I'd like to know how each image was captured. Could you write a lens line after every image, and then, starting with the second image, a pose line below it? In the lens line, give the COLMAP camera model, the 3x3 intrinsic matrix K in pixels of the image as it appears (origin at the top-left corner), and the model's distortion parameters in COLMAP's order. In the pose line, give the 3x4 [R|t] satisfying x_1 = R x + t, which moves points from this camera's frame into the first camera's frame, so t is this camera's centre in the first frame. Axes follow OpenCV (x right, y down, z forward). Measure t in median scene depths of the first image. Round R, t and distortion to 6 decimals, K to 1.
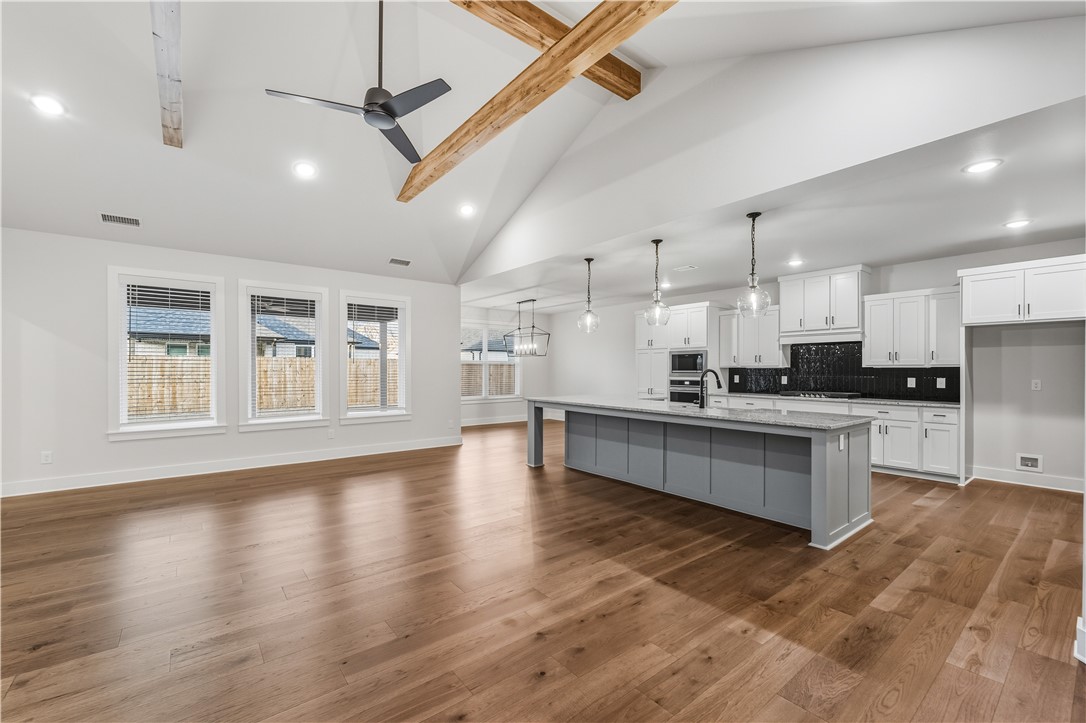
lens RADIAL K [[455.2, 0, 550.6], [0, 455.2, 370.4], [0, 0, 1]] dist [0.005703, -0.001299]
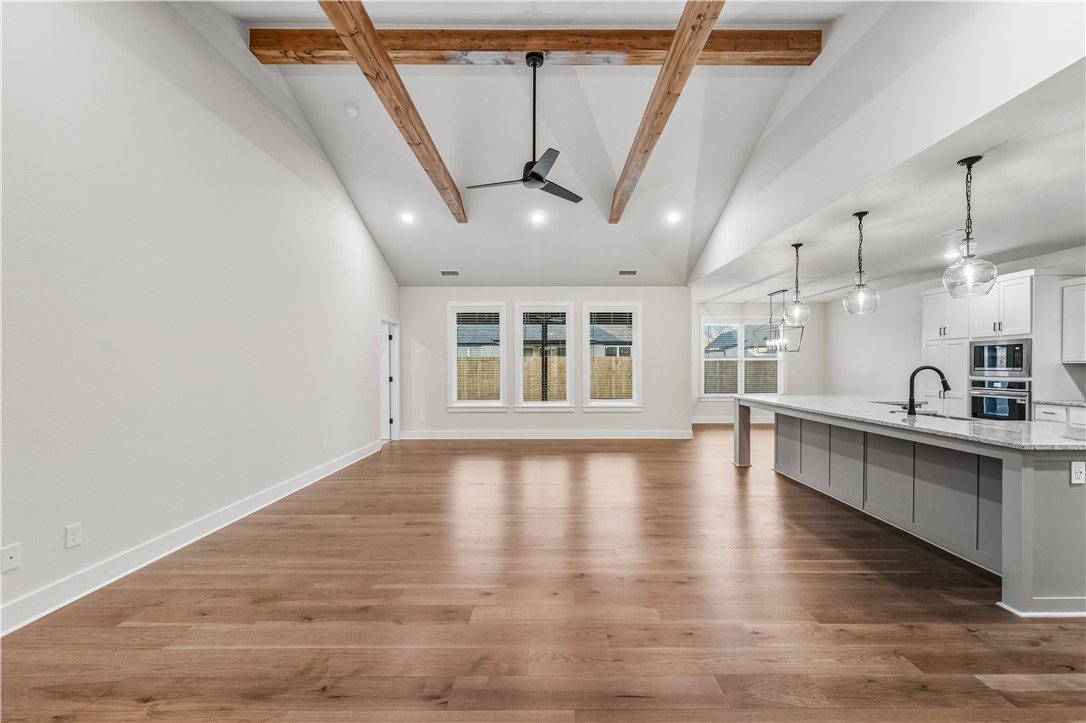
lens RADIAL K [[455.2, 0, 548.2], [0, 455.2, 368.6], [0, 0, 1]] dist [0.005703, -0.001299]
pose [[0.777267, 0.001781, -0.629169, 0.277468], [-0.000477, 0.999997, 0.002241, 0.000718], [0.629171, -0.001442, 0.777265, -0.017380]]
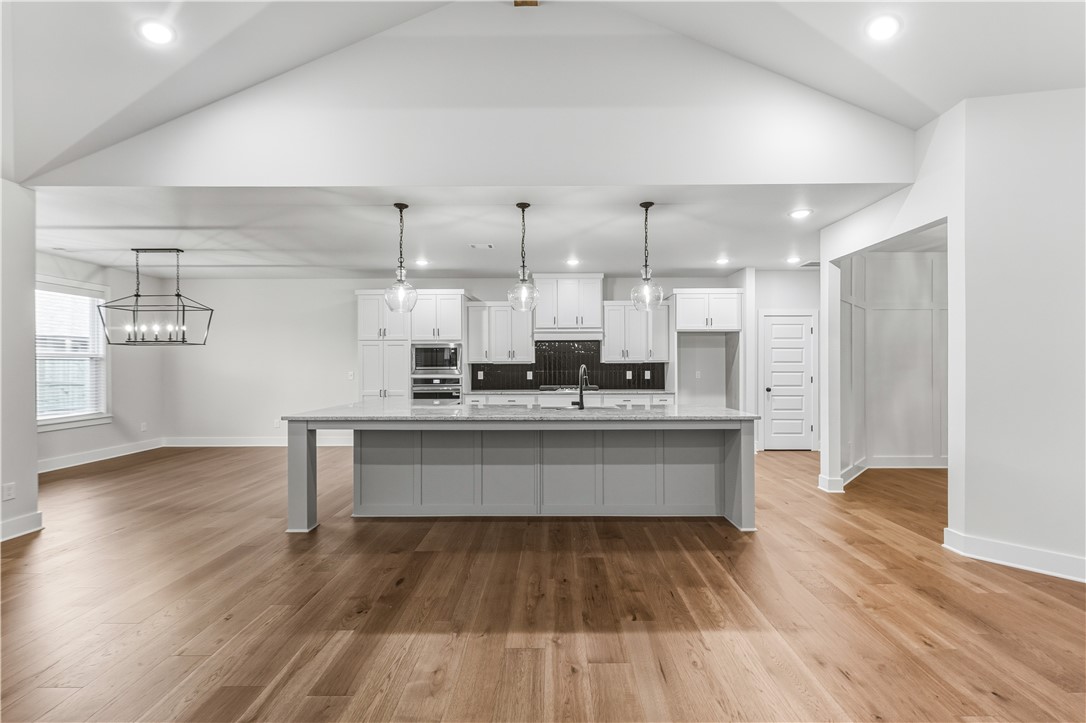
lens RADIAL K [[455.2, 0, 552.8], [0, 455.2, 364.9], [0, 0, 1]] dist [0.005703, -0.001299]
pose [[0.629951, -0.004517, 0.776622, -0.312969], [0.007310, 0.999973, -0.000114, -0.002458], [-0.776600, 0.005748, 0.629967, 0.400532]]
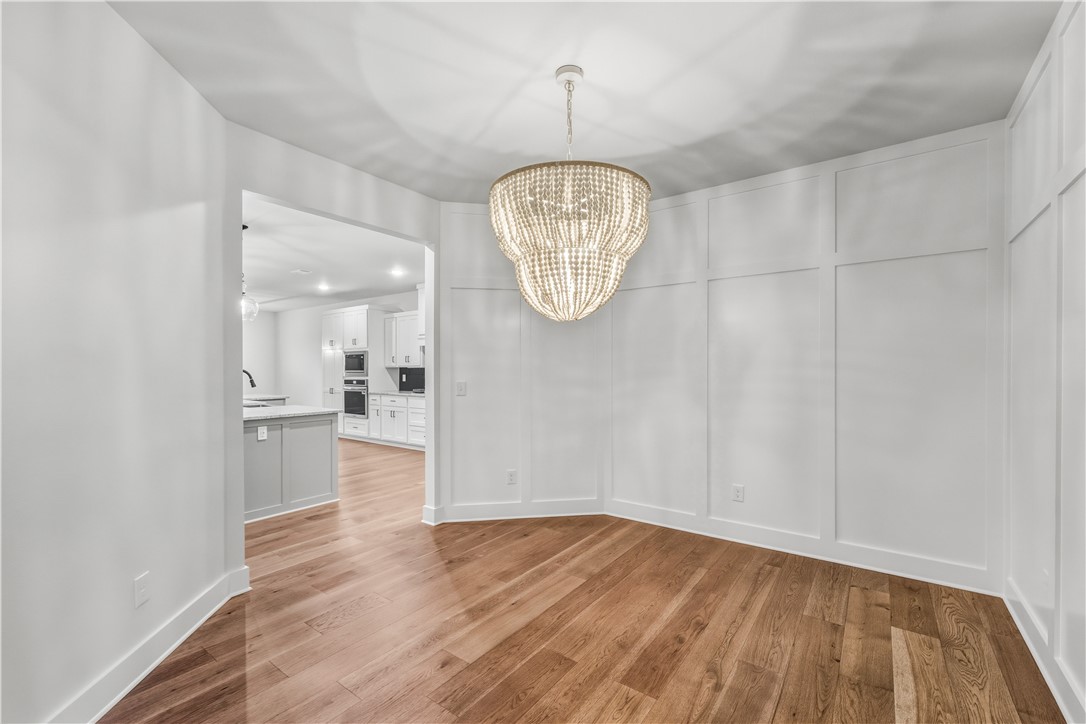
lens RADIAL K [[455.2, 0, 547.8], [0, 455.2, 374.8], [0, 0, 1]] dist [0.005703, -0.001299]
pose [[0.967372, -0.007580, 0.253248, 0.636614], [0.005109, 0.999933, 0.010417, 0.002725], [-0.253310, -0.008783, 0.967345, -0.167698]]
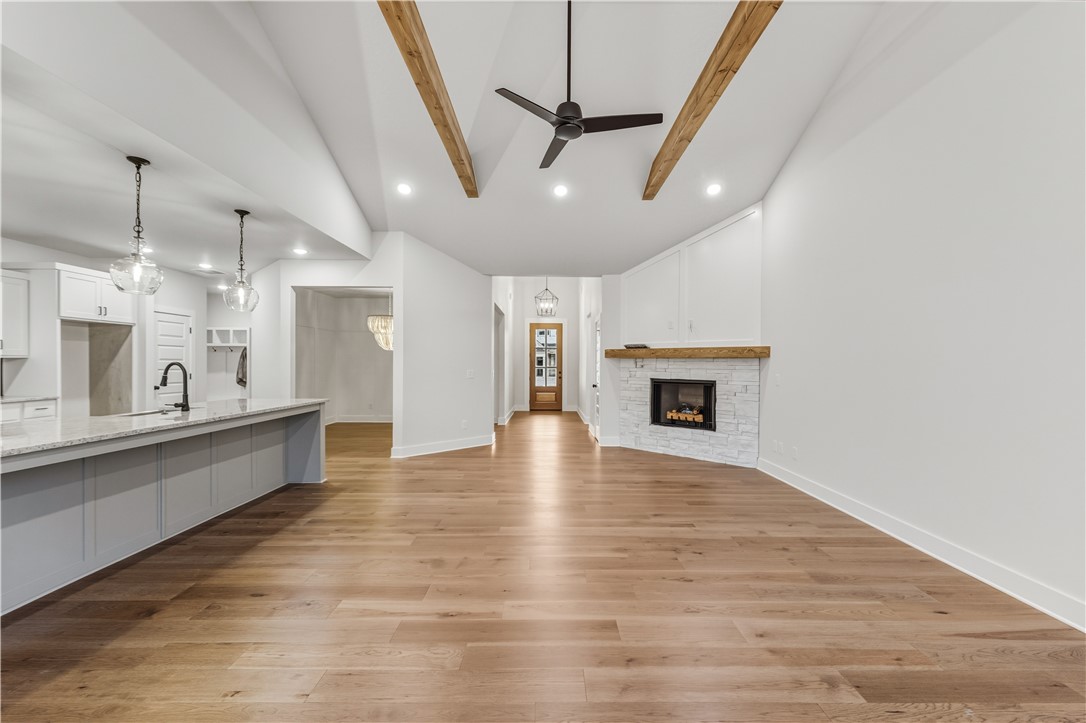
lens RADIAL K [[455.2, 0, 549.7], [0, 455.2, 367.8], [0, 0, 1]] dist [0.005703, -0.001299]
pose [[-0.781844, -0.012513, 0.623349, -0.542404], [-0.005216, 0.999895, 0.013529, -0.005283], [-0.623453, 0.007327, -0.781827, 1.002014]]
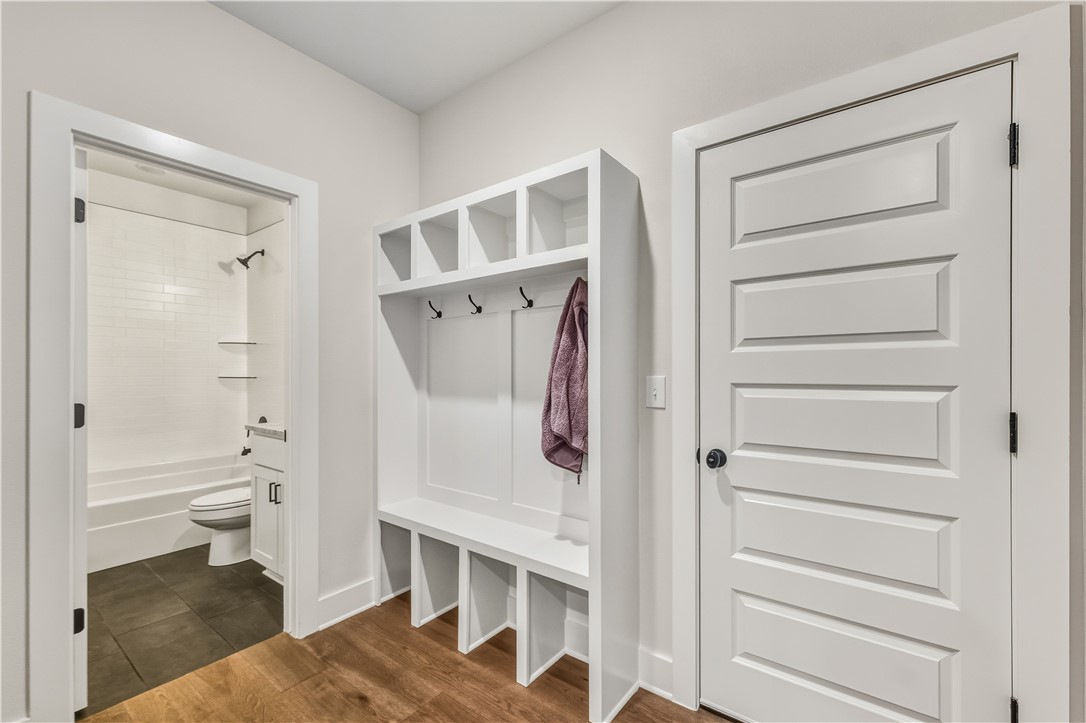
lens RADIAL K [[455.2, 0, 539.8], [0, 455.2, 377.8], [0, 0, 1]] dist [0.005703, -0.001299]
pose [[-0.240244, 0.000635, 0.970712, 1.028460], [0.004856, 0.999988, 0.000548, 0.020782], [-0.970700, 0.004846, -0.240244, 0.507597]]
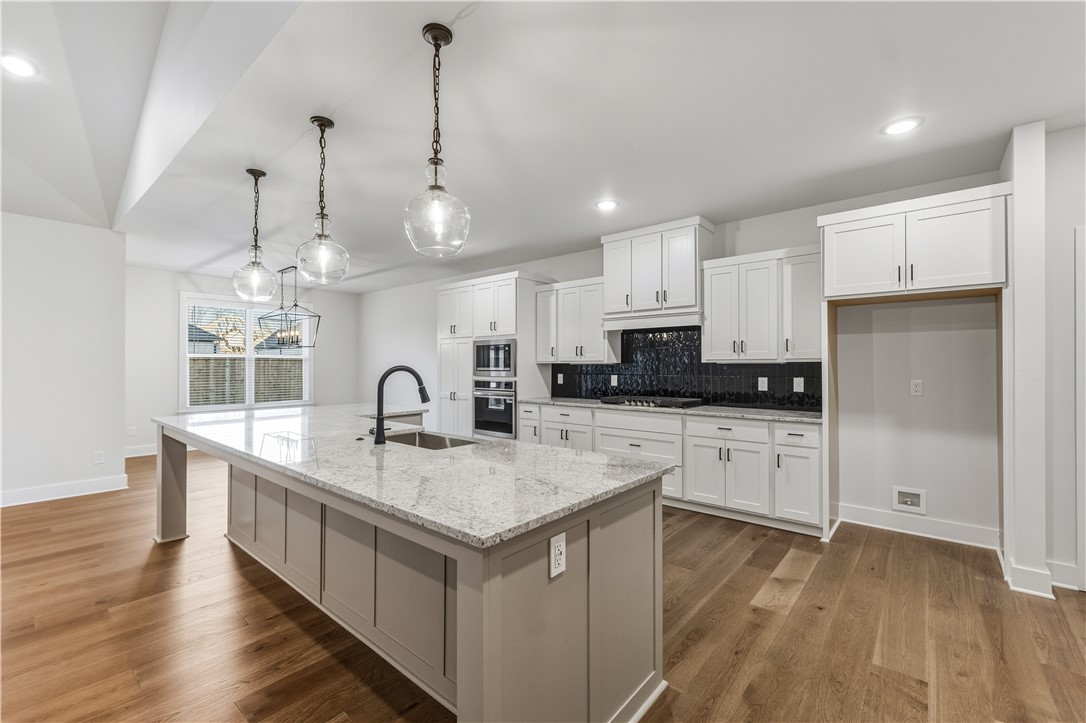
lens RADIAL K [[455.2, 0, 549.6], [0, 455.2, 361.6], [0, 0, 1]] dist [0.005703, -0.001299]
pose [[0.981309, 0.000555, 0.192440, 0.341605], [0.001718, 0.999931, -0.011644, -0.000816], [-0.192433, 0.011757, 0.981240, 0.382141]]
